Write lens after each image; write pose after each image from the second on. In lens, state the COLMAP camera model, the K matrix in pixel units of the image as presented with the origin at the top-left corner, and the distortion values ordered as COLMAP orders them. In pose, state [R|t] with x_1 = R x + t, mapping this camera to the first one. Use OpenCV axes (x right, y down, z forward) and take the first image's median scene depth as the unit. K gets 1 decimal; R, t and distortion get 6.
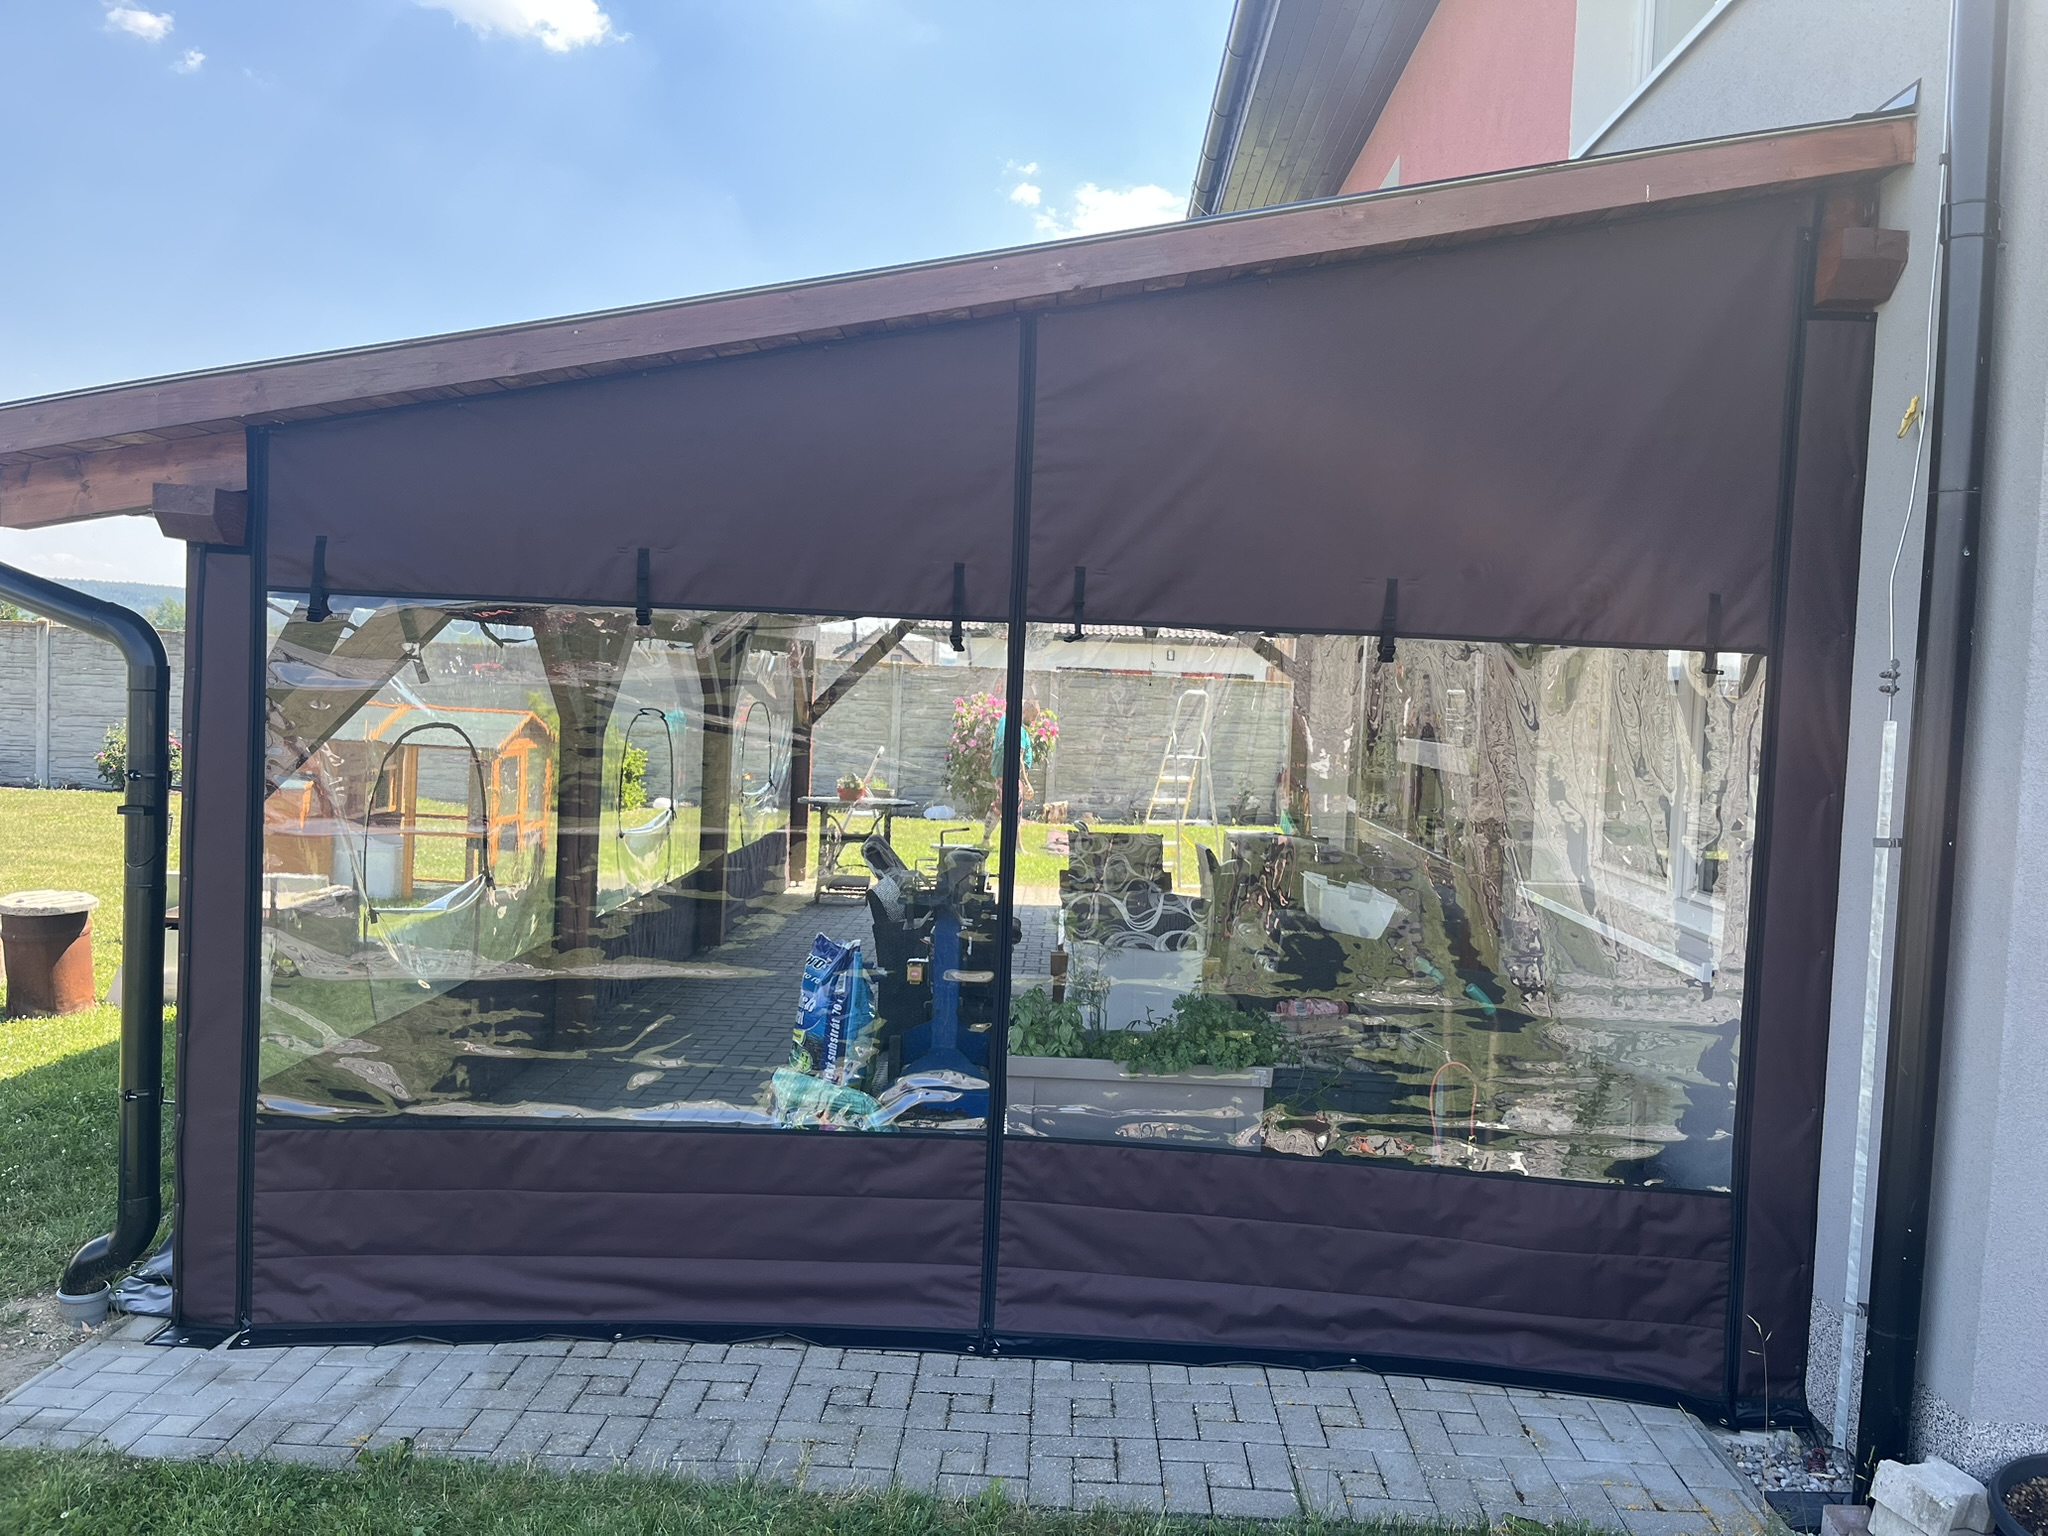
lens RADIAL K [[1558.4, 0, 1041.4], [0, 1558.4, 753.1], [0, 0, 1]] dist [0.058956, -0.083712]
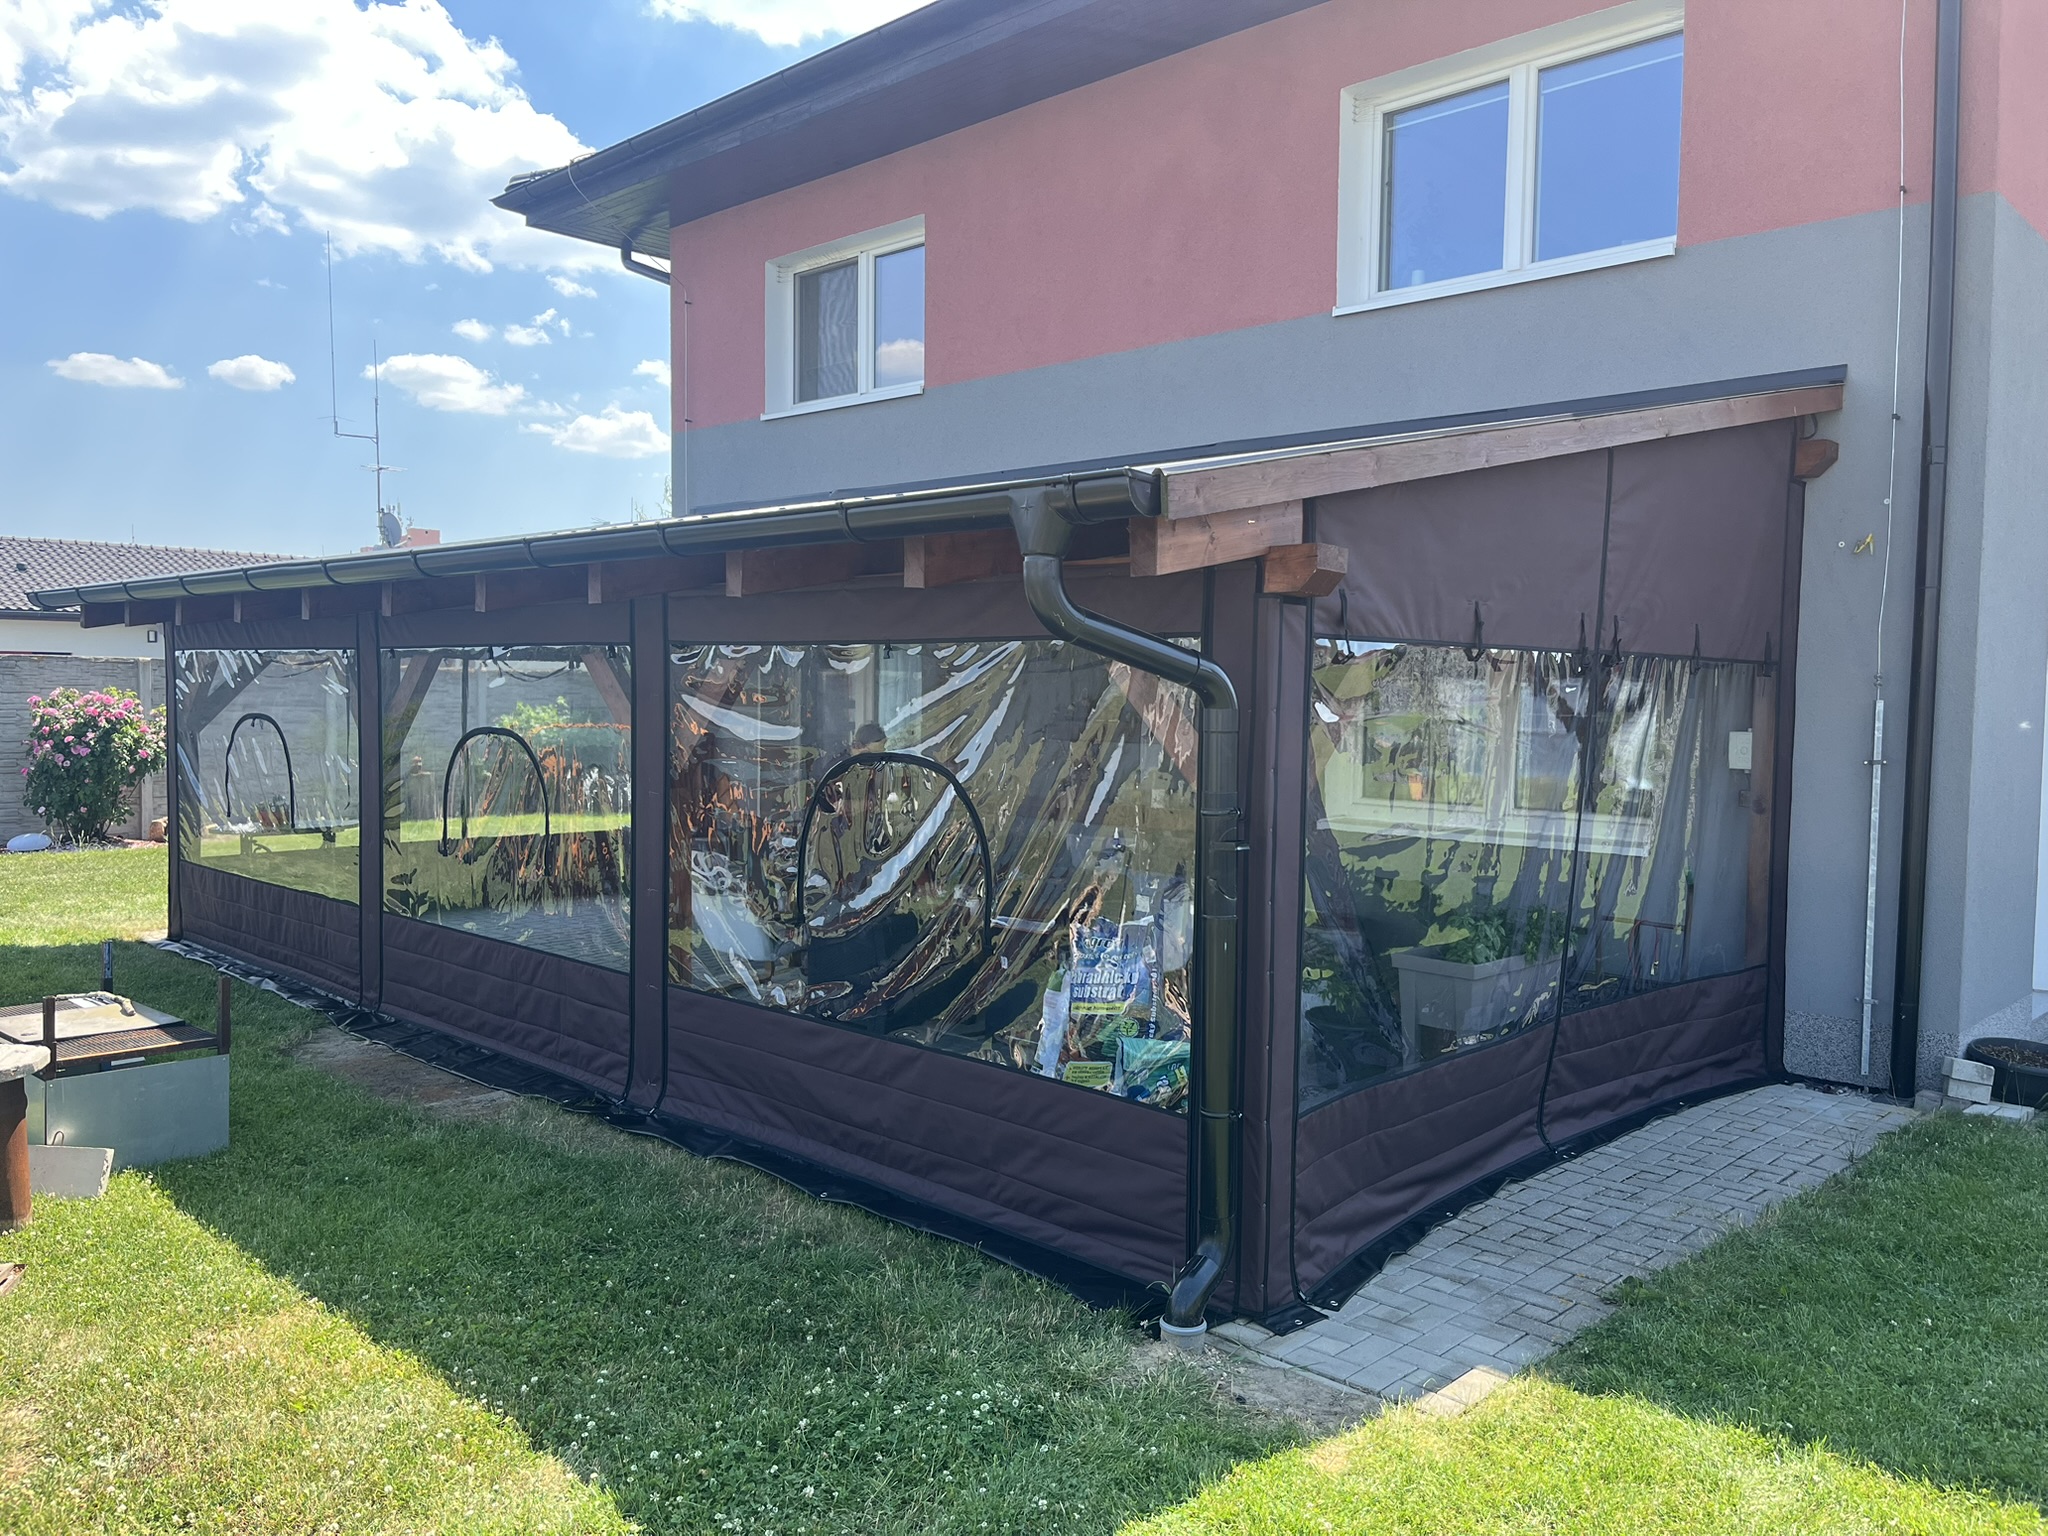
lens RADIAL K [[1558.4, 0, 1043.9], [0, 1558.4, 765.9], [0, 0, 1]] dist [0.058956, -0.083712]
pose [[0.675753, -0.068361, 0.733951, -1.515636], [0.046861, 0.997660, 0.049778, -0.080417], [-0.735637, 0.000756, 0.677376, 0.407175]]
